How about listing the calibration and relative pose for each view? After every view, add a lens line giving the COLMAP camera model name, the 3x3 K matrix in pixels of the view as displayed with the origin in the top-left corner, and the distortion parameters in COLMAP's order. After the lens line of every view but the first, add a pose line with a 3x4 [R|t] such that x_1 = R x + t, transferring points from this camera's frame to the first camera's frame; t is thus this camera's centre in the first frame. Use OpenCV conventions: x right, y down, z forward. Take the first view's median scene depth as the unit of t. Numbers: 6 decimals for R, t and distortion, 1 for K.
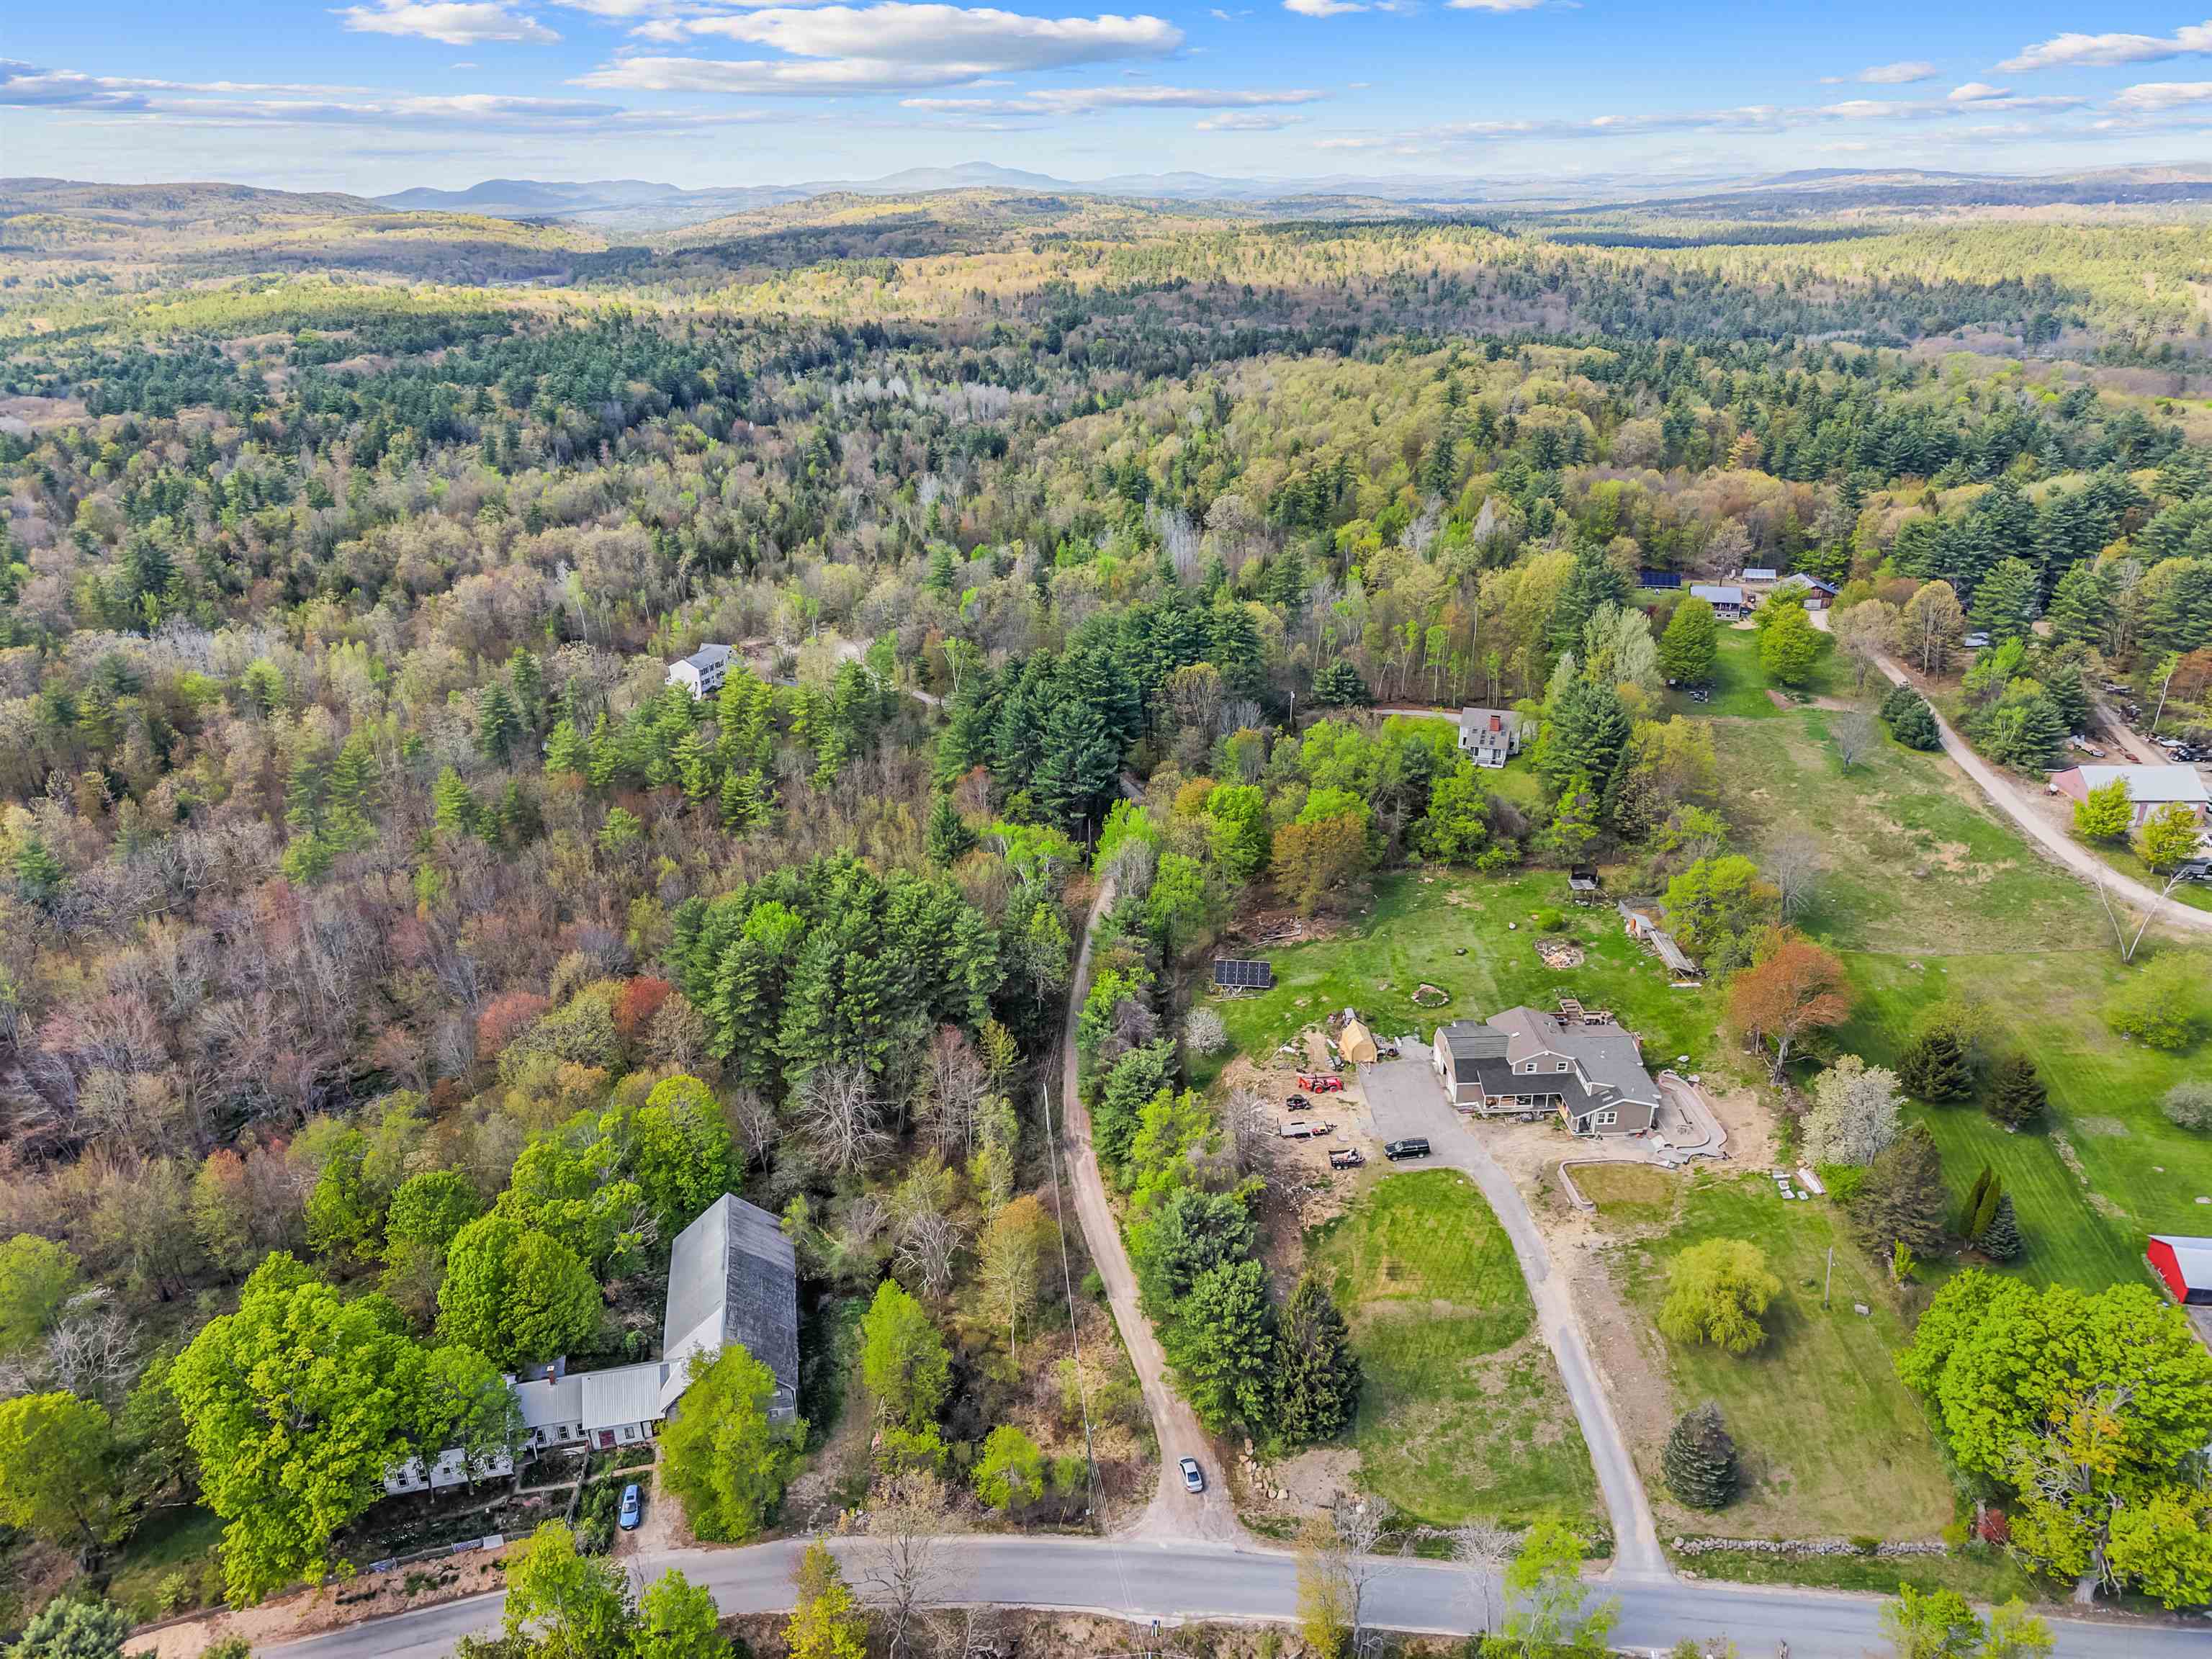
lens RADIAL K [[1483.9, 0, 1101.3], [0, 1483.9, 829.0], [0, 0, 1]] dist [0.019261, -0.016356]
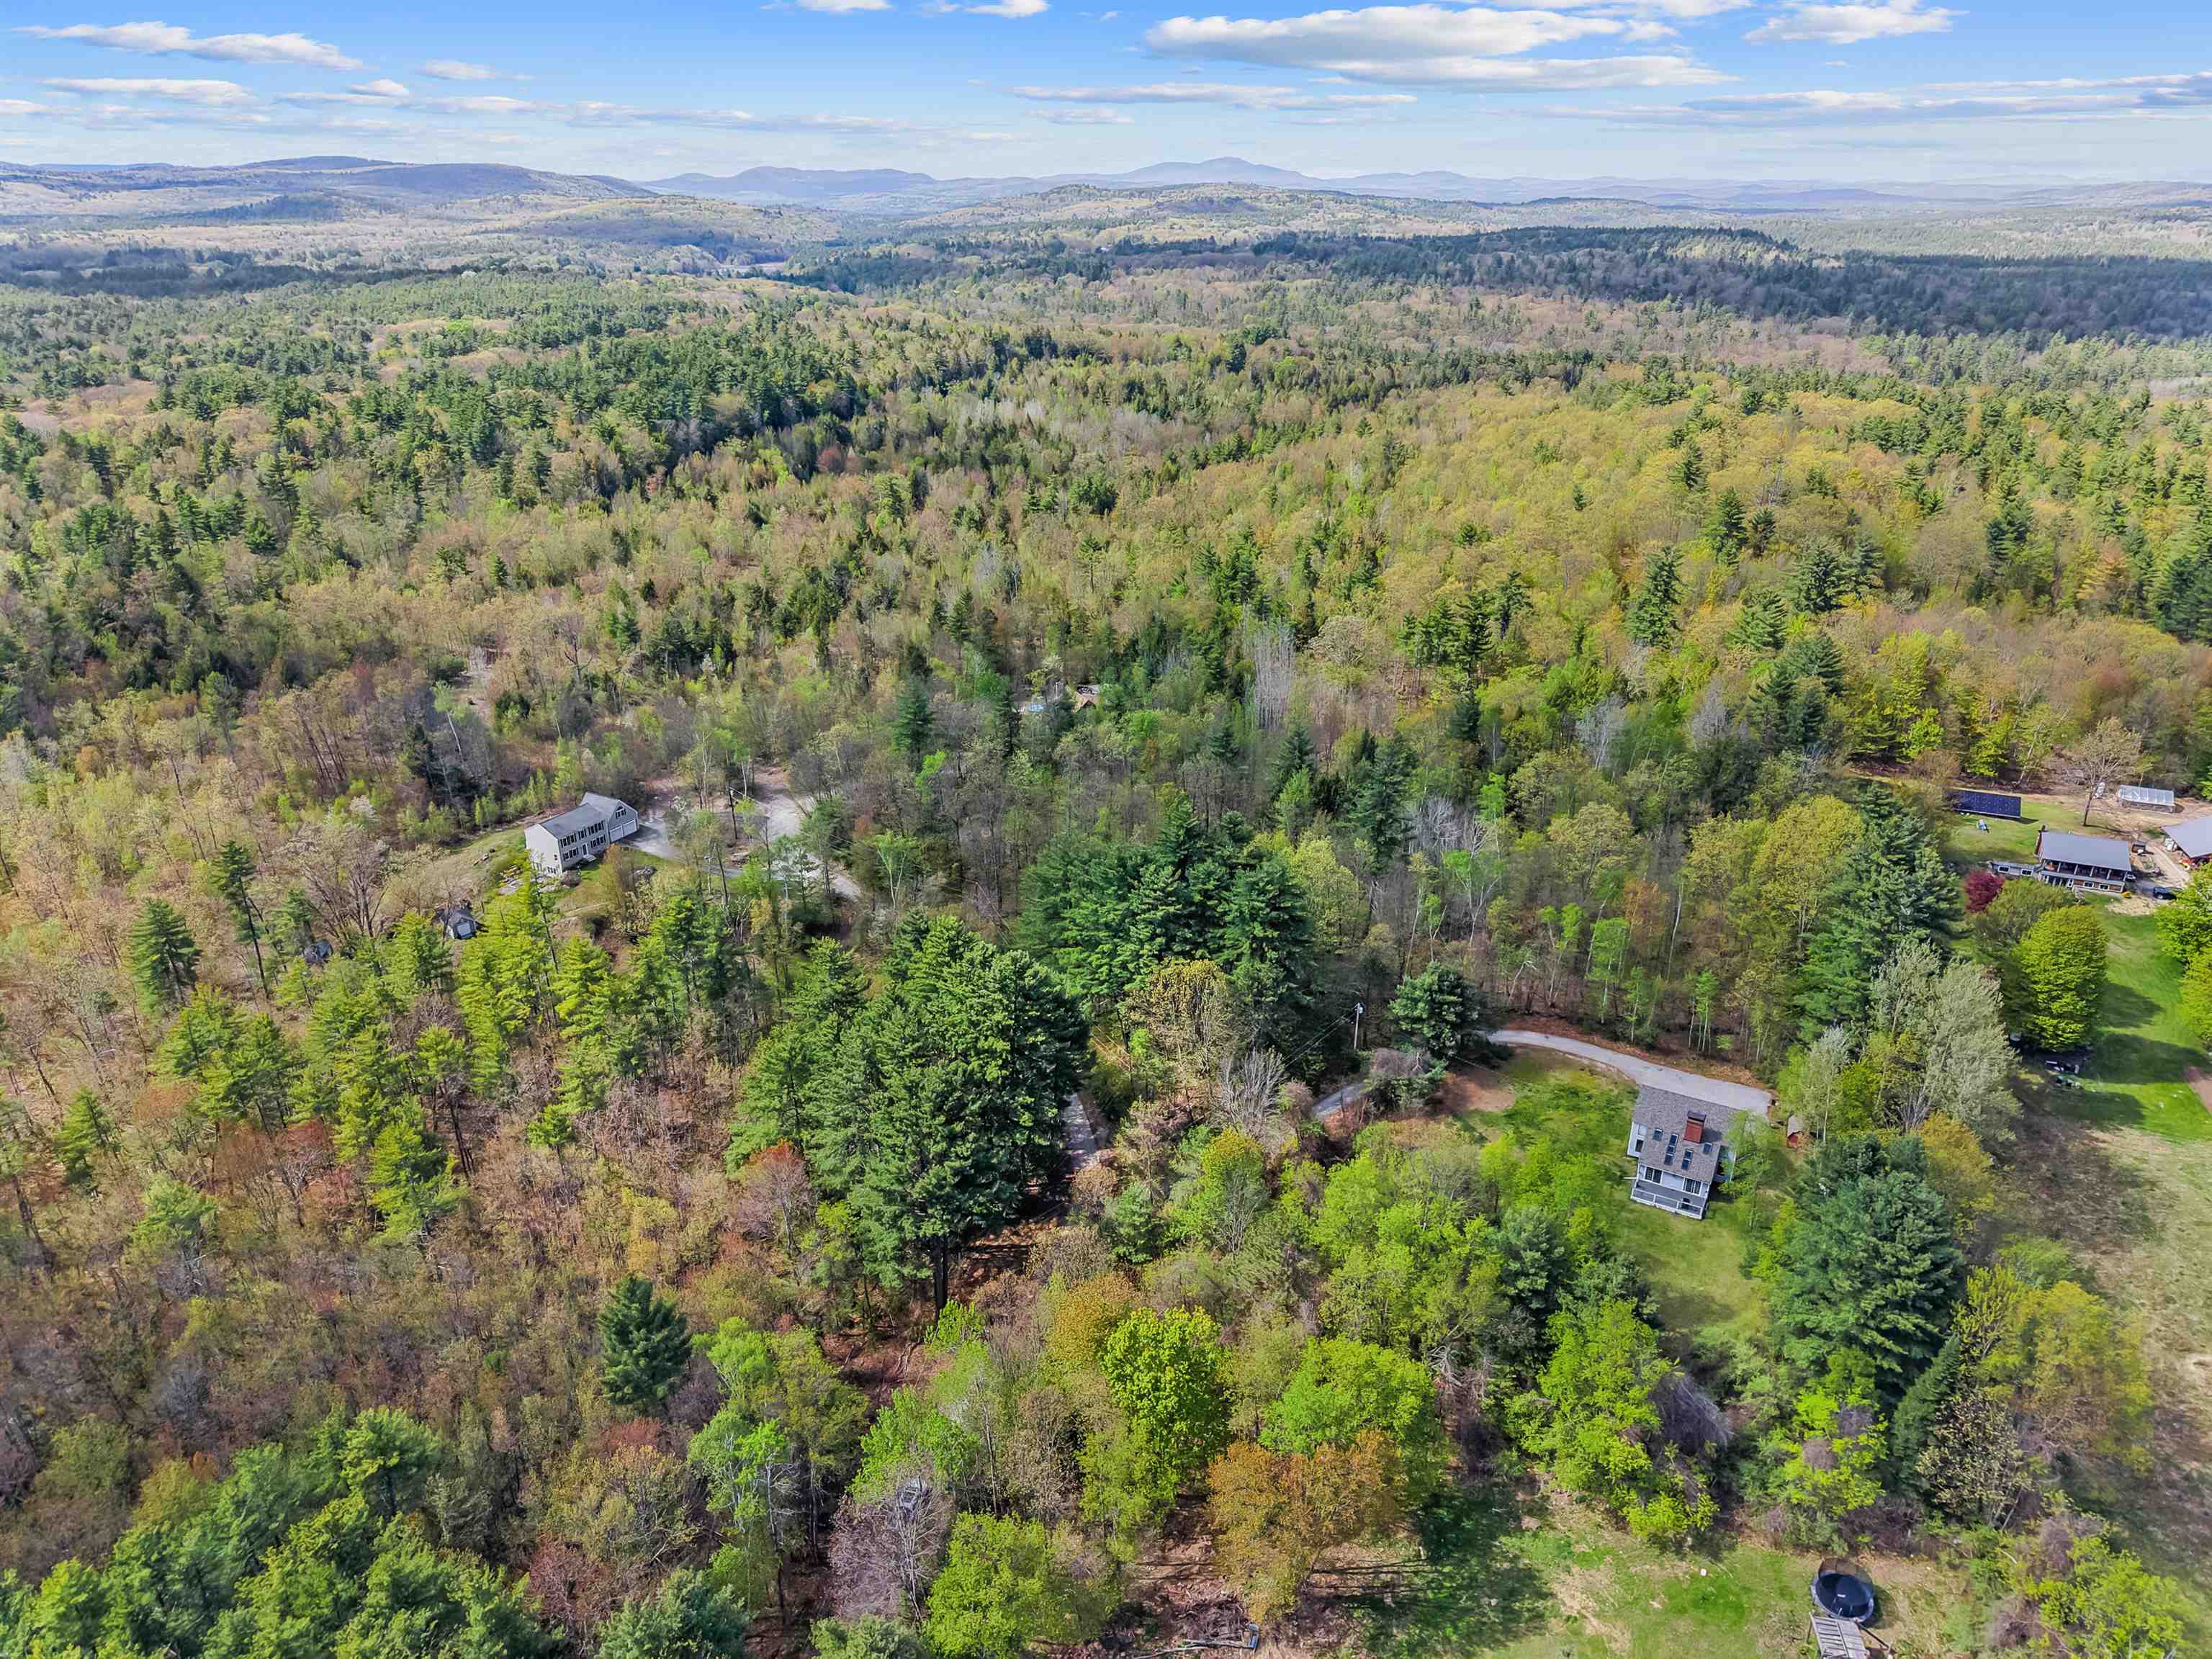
lens RADIAL K [[1483.9, 0, 1101.3], [0, 1483.9, 829.0], [0, 0, 1]] dist [0.019261, -0.016356]
pose [[0.987910, 0.078646, -0.133598, 0.068916], [-0.078395, 0.996897, 0.007151, -0.111095], [0.133745, 0.003409, 0.991010, 0.257203]]
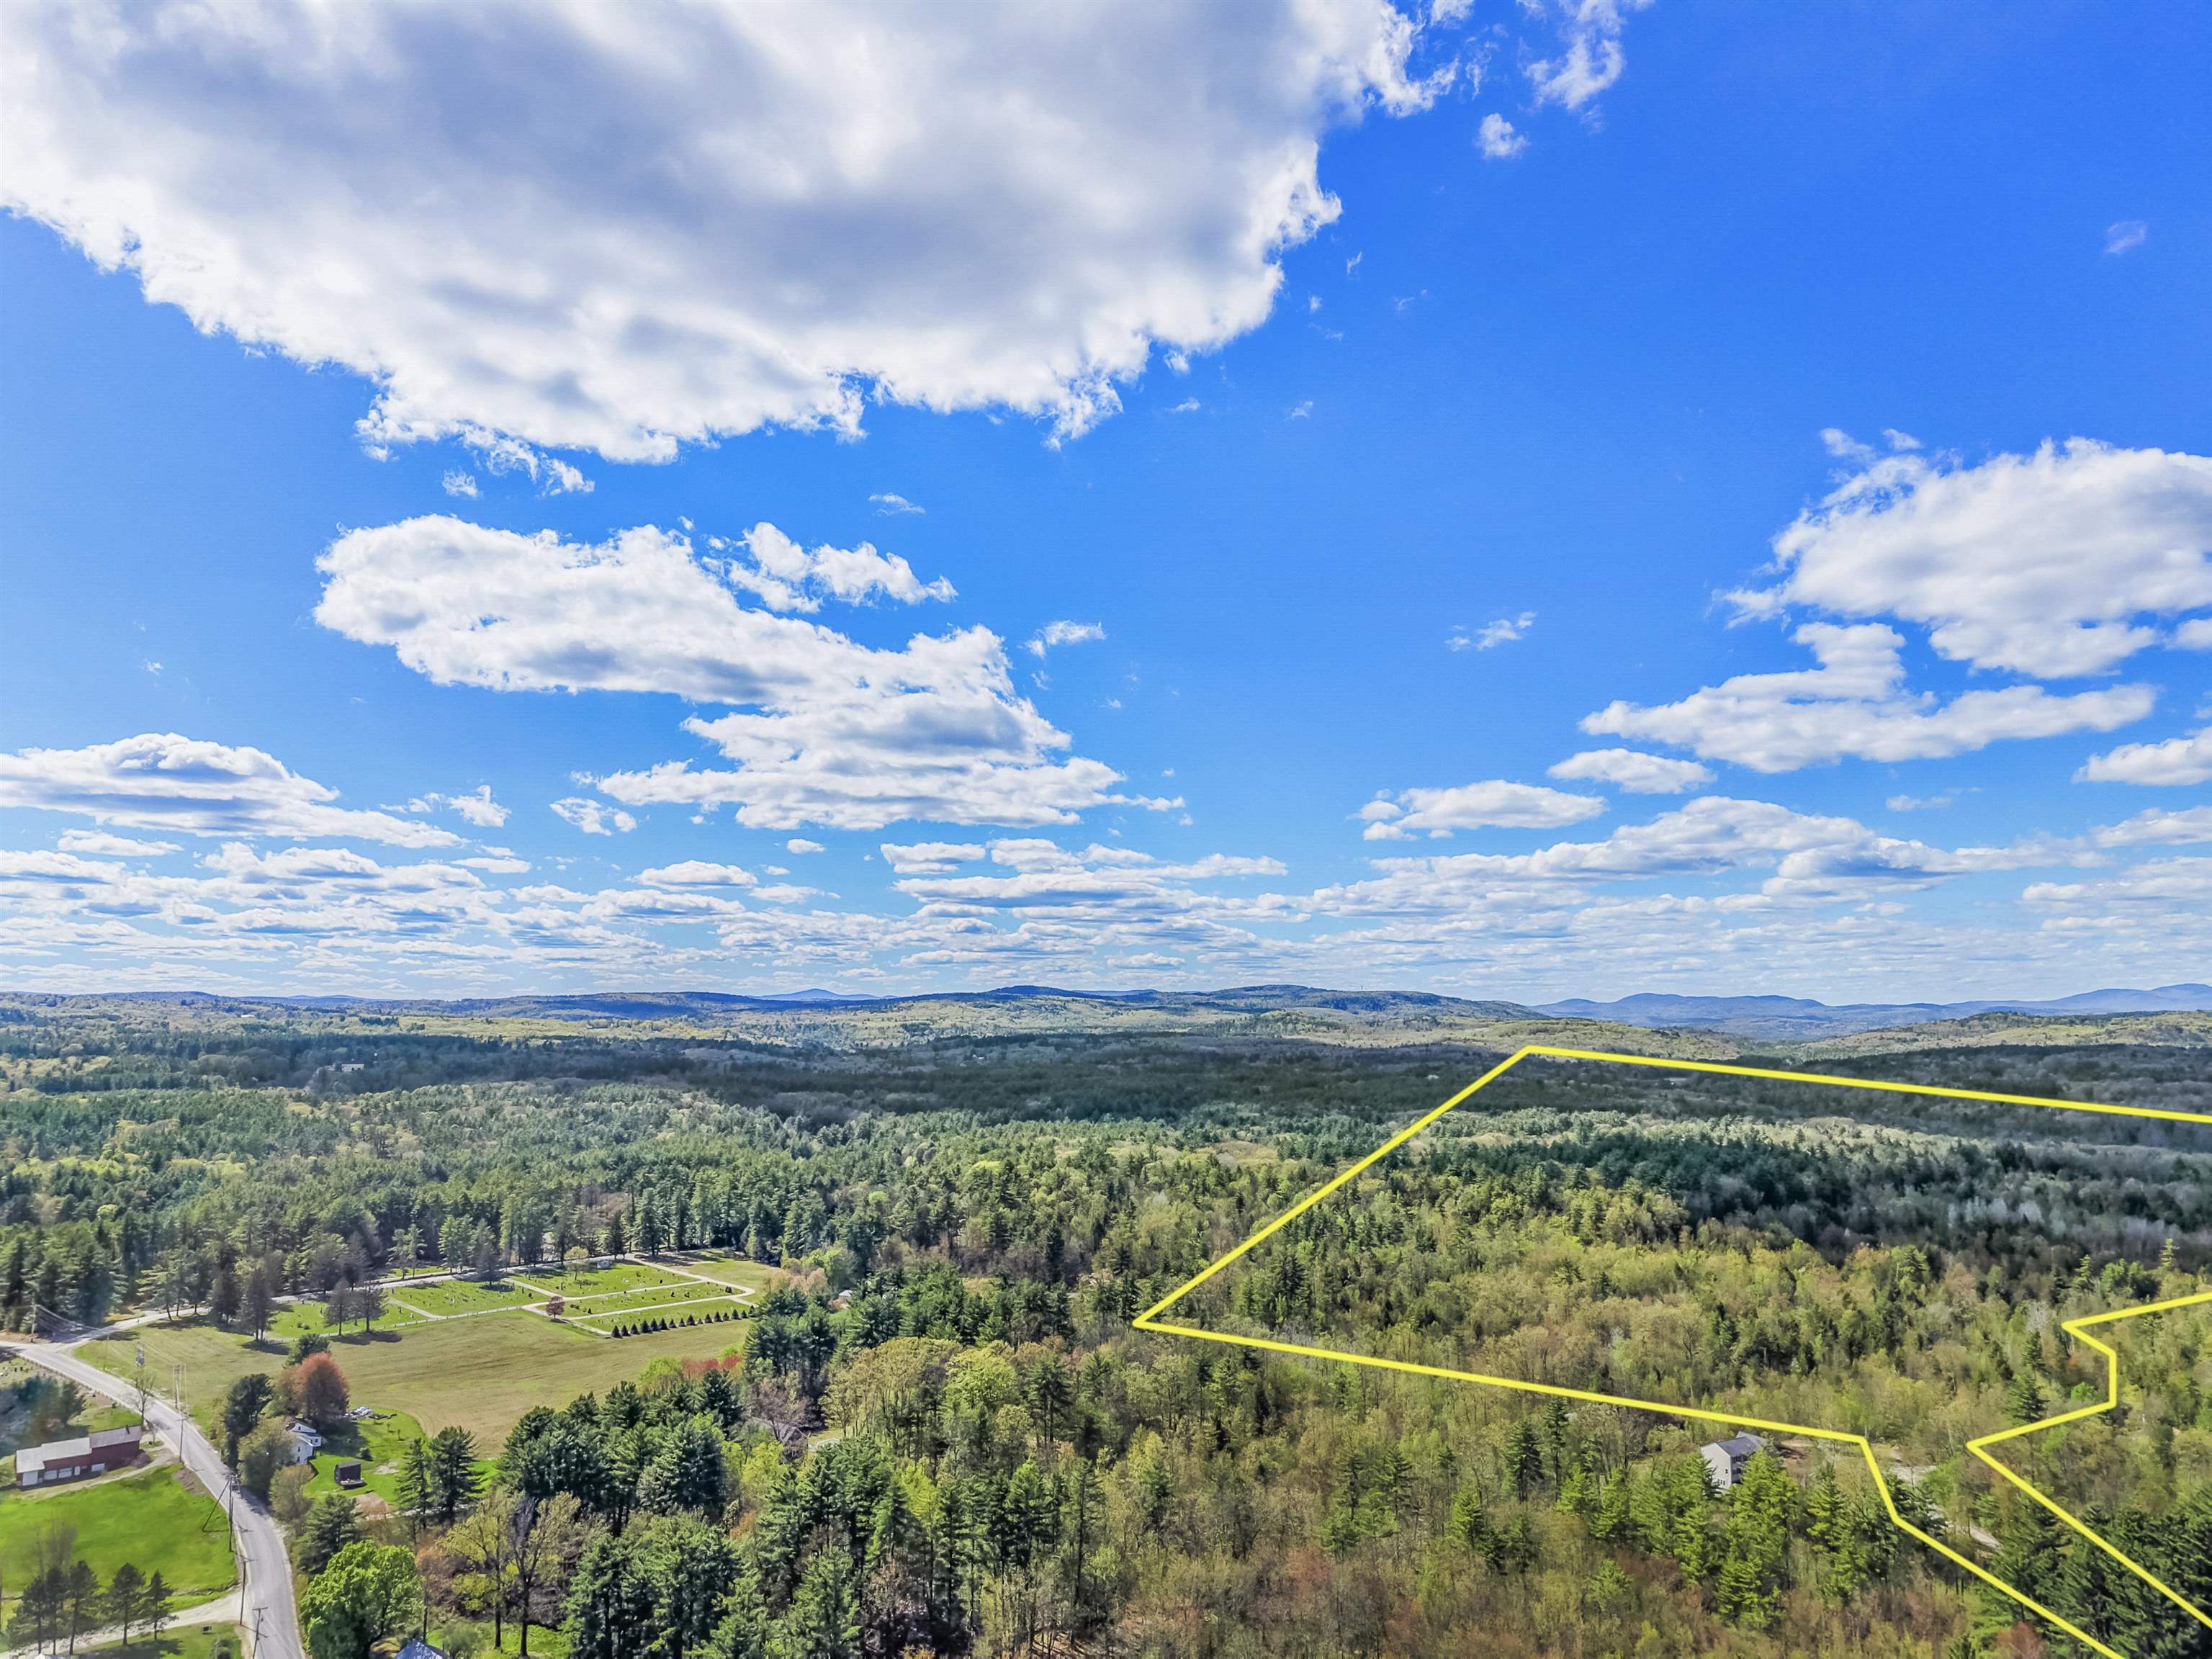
lens RADIAL K [[1475.7, 0, 1102.4], [0, 1475.7, 822.9], [0, 0, 1]] dist [0.015055, -0.009905]
pose [[0.760784, -0.056883, -0.646508, 0.056912], [-0.275386, 0.873733, -0.400939, 0.027540], [0.587682, 0.483067, 0.649057, -0.067771]]
